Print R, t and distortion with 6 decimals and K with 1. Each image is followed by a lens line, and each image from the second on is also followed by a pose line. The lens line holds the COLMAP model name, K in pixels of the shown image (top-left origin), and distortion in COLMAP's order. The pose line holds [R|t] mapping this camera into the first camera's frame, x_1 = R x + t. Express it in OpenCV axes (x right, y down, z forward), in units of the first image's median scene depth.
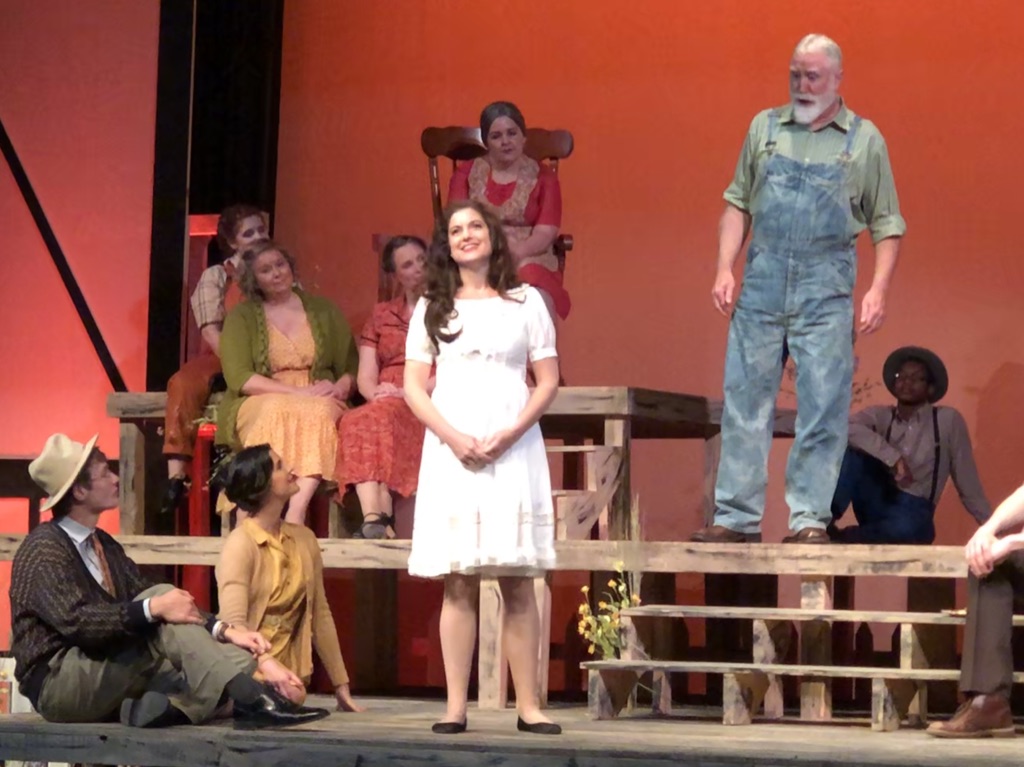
lens RADIAL K [[3272.9, 0, 510.0], [0, 3272.9, 387.1], [0, 0, 1]] dist [-0.011738, 0.000000]
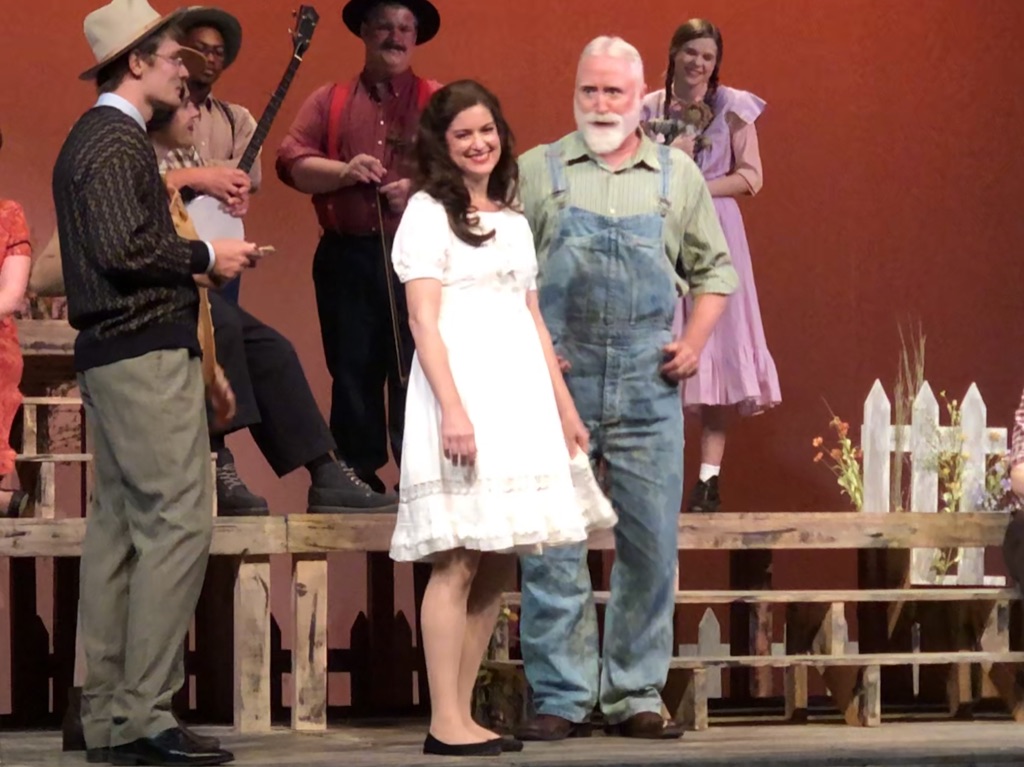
lens RADIAL K [[4019.9, 0, 509.0], [0, 4019.9, 389.8], [0, 0, 1]] dist [-0.158104, 0.000000]
pose [[0.736278, 0.005705, 0.676655, -0.645567], [-0.014270, 0.999873, 0.007097, 0.009588], [-0.676529, -0.014881, 0.736266, 0.271566]]
